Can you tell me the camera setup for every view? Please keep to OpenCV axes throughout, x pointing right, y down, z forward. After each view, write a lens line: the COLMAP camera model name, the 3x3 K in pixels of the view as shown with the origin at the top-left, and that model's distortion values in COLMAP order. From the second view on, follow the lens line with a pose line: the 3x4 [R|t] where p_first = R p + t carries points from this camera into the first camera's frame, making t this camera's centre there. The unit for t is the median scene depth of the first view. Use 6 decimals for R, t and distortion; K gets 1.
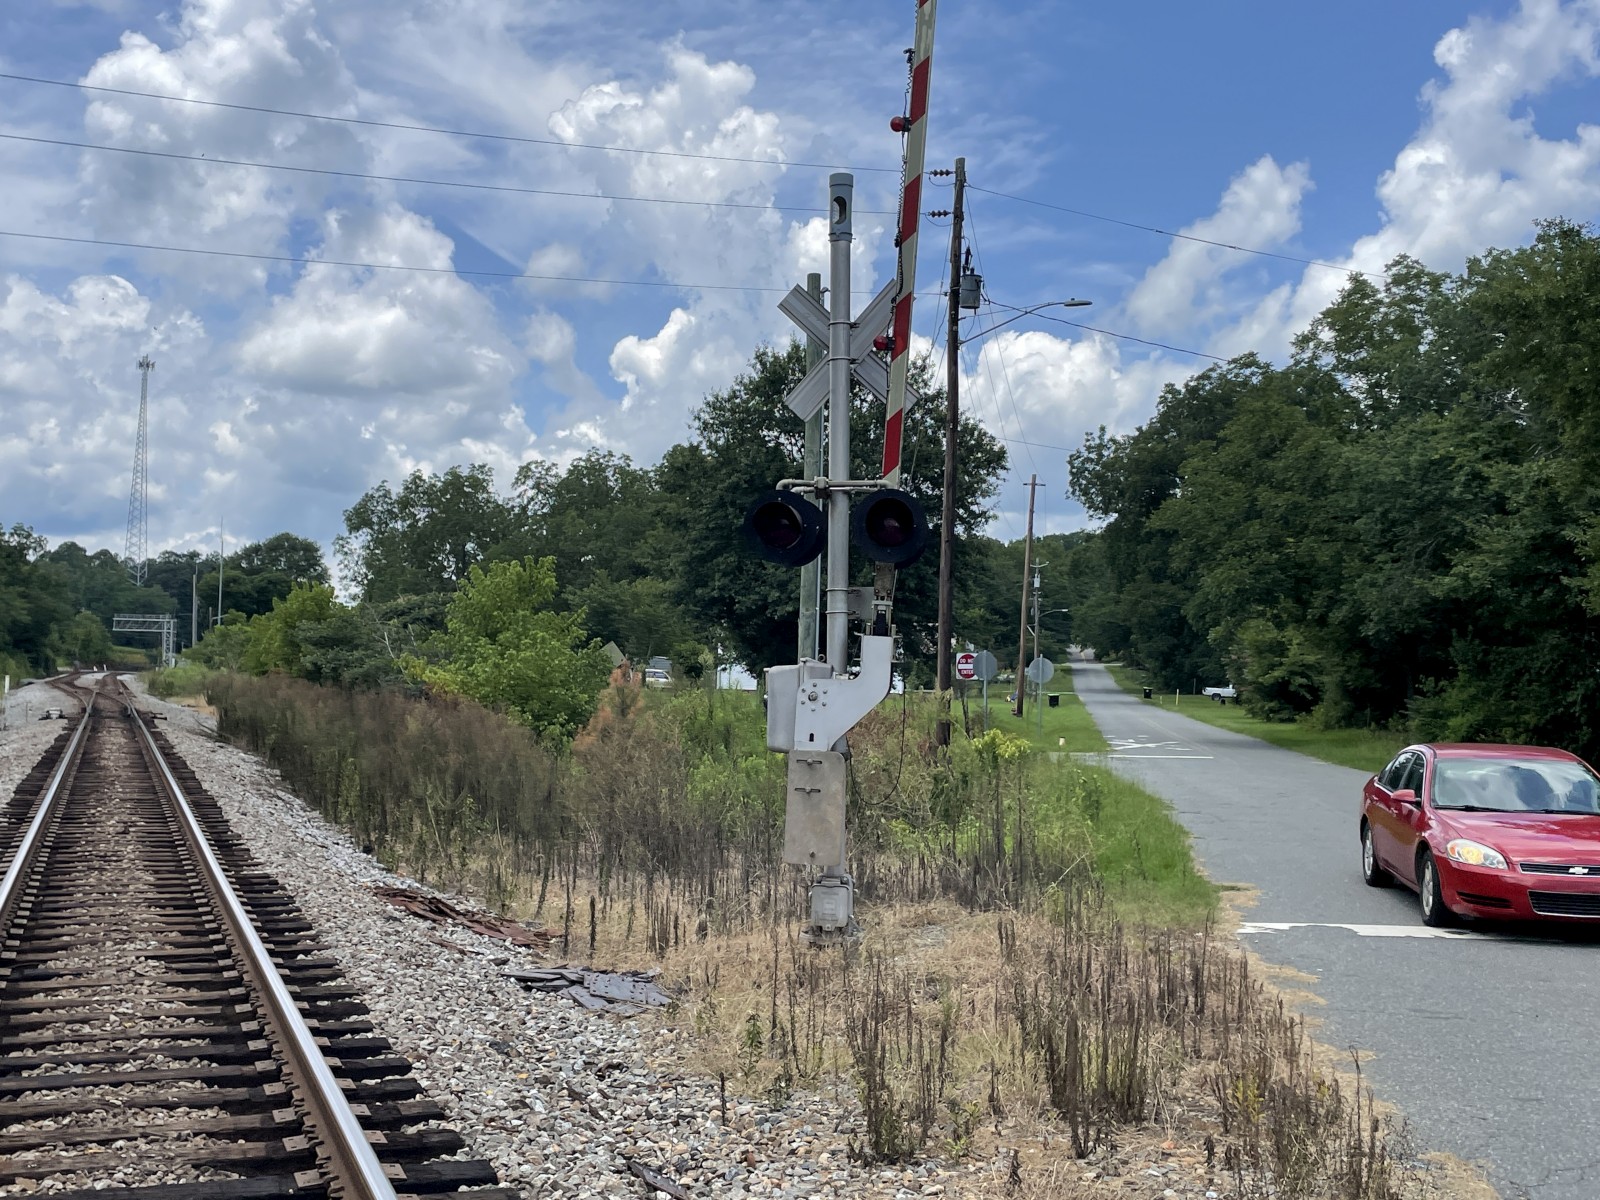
lens RADIAL K [[1785.0, 0, 796.2], [0, 1785.0, 599.4], [0, 0, 1]] dist [0.133357, -0.046532]
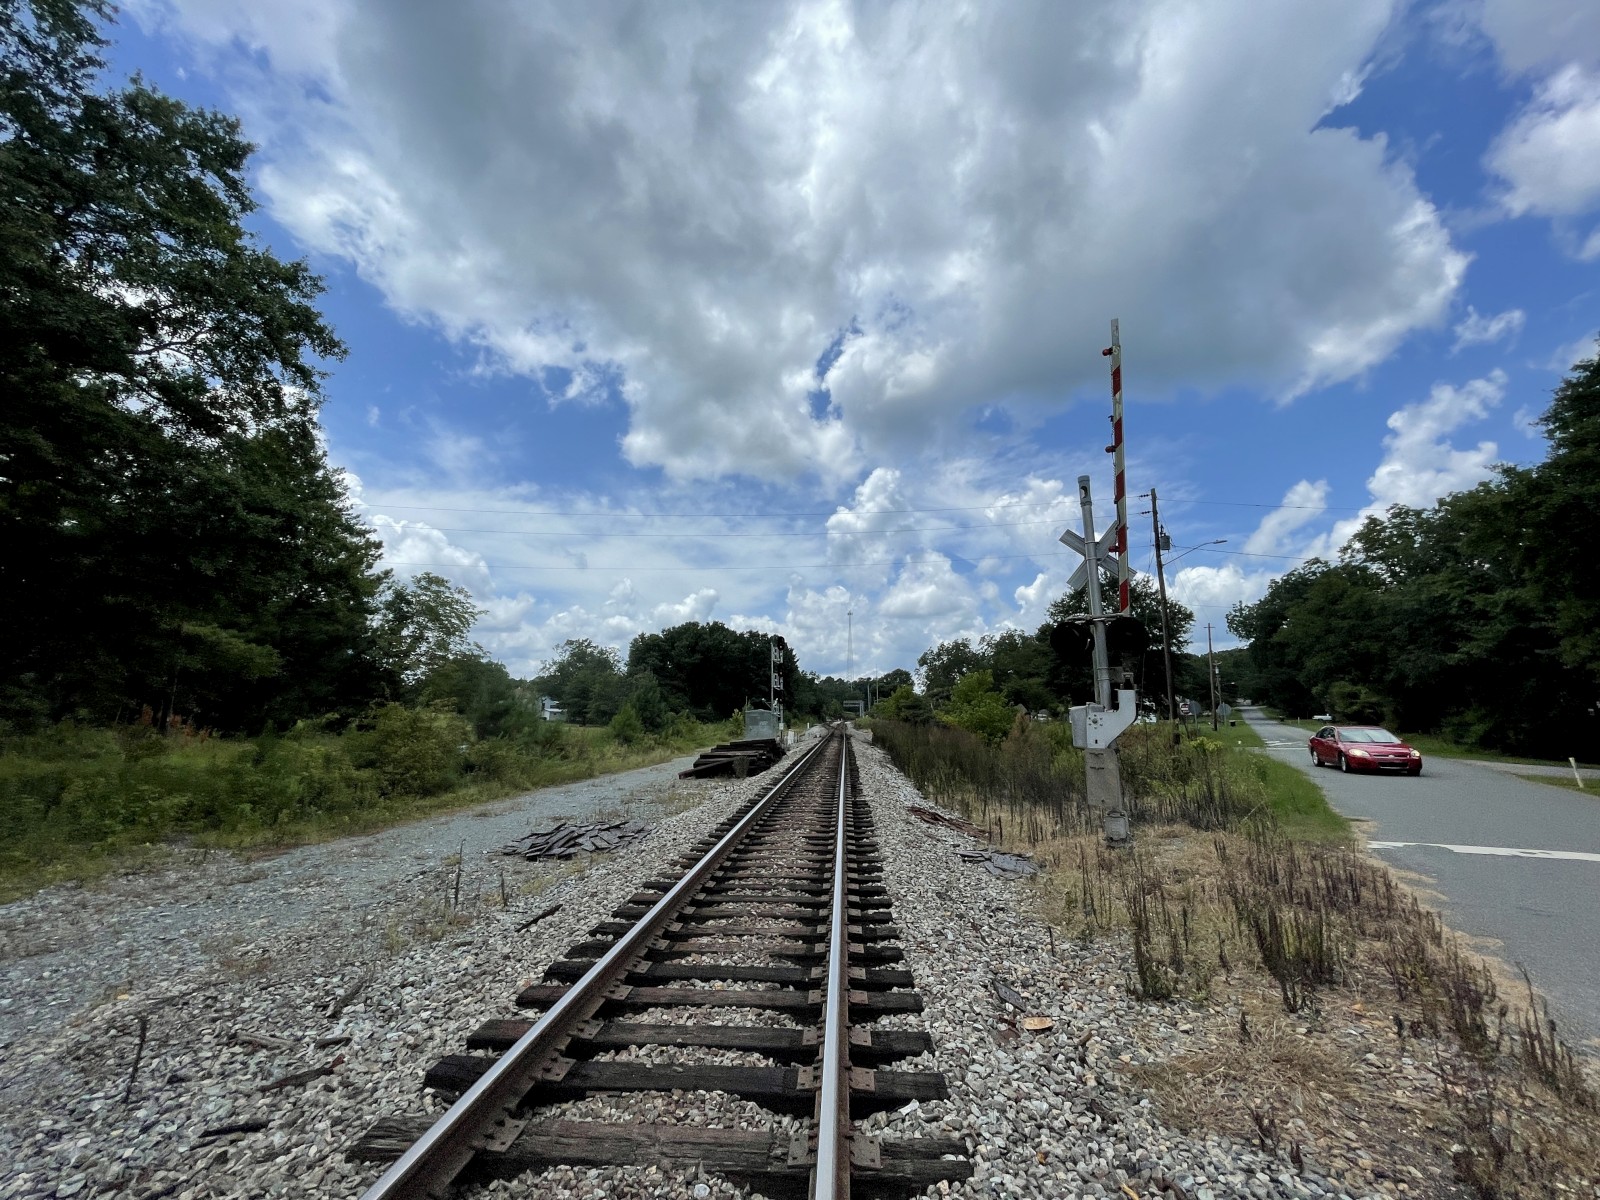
lens RADIAL K [[655.0, 0, 800.0], [0, 655.0, 600.0], [0, 0, 1]] dist [0.002211, -0.000350]
pose [[0.907628, -0.101209, -0.407392, 0.006361], [0.043786, 0.988032, -0.147907, 0.003635], [0.417486, 0.116406, 0.901196, 0.045052]]
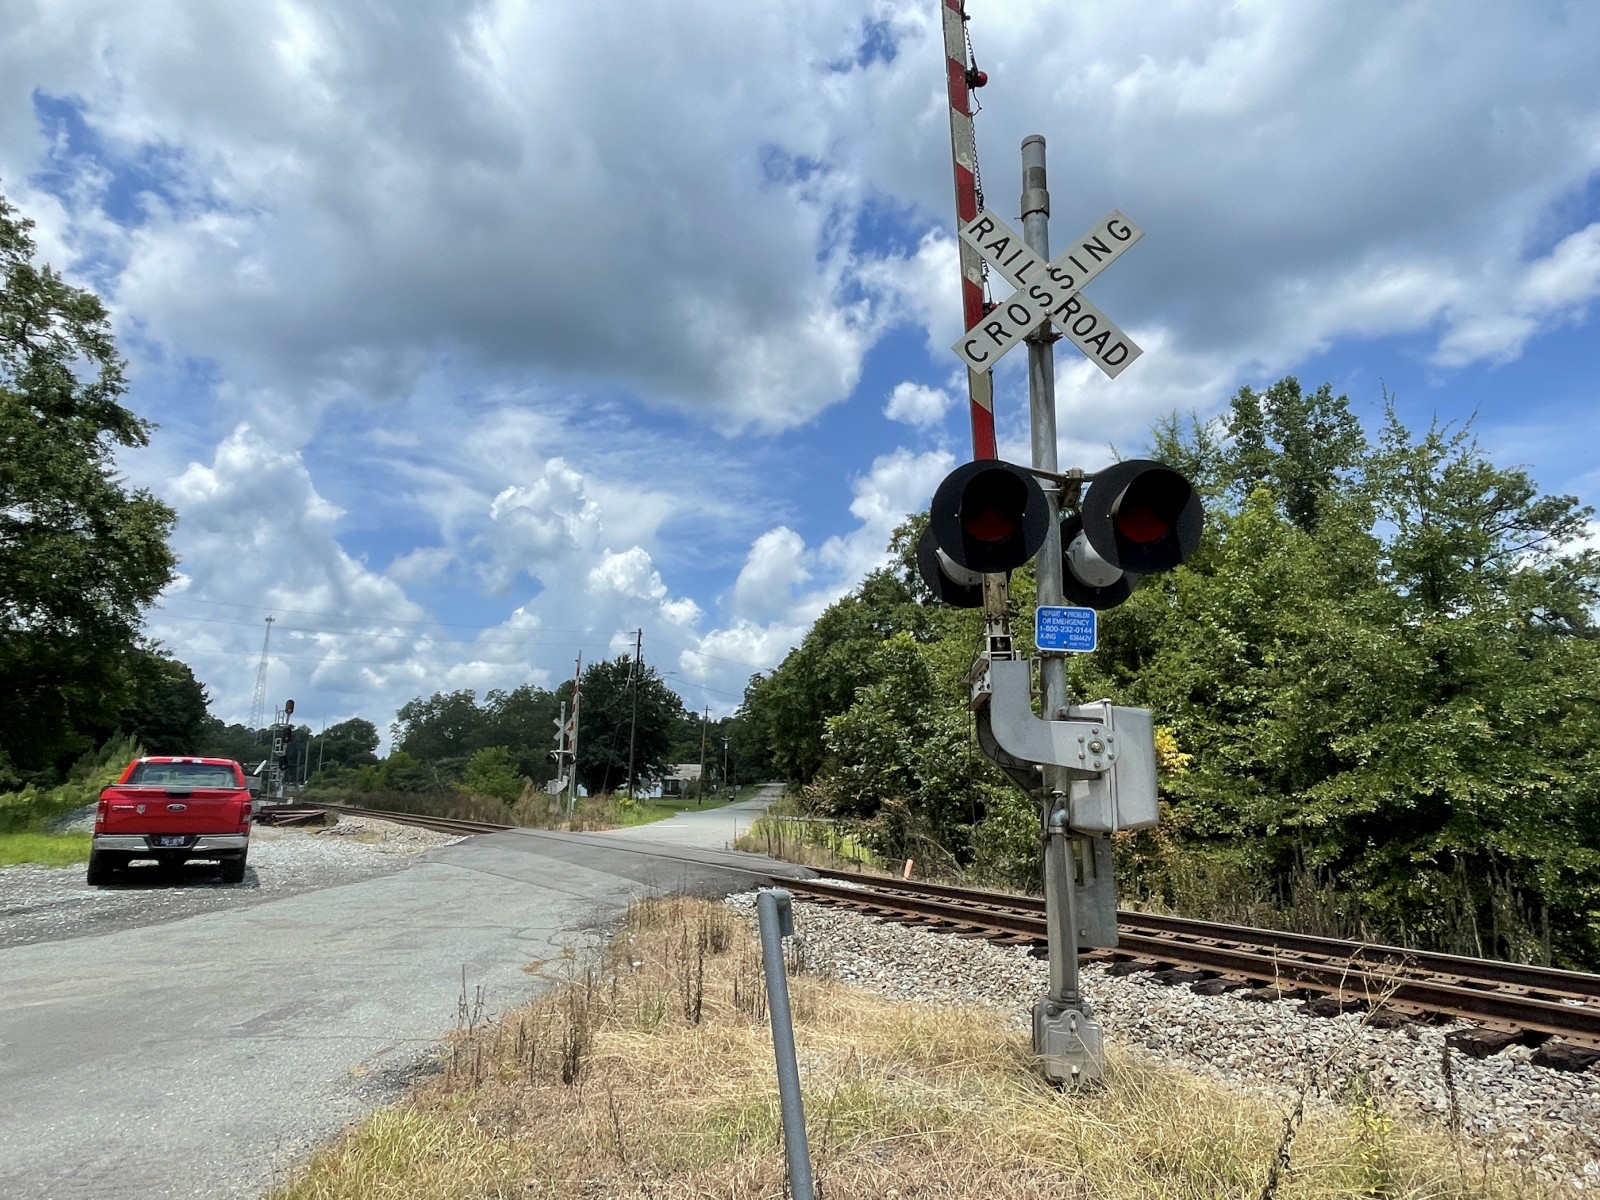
lens RADIAL K [[982.6, 0, 800.0], [0, 982.6, 600.0], [0, 0, 1]] dist [-0.019007, 0.001895]
pose [[0.987383, 0.022291, 0.156776, 0.052655], [0.001947, 0.988259, -0.152778, -0.009738], [-0.158340, 0.151155, 0.975746, -0.444109]]
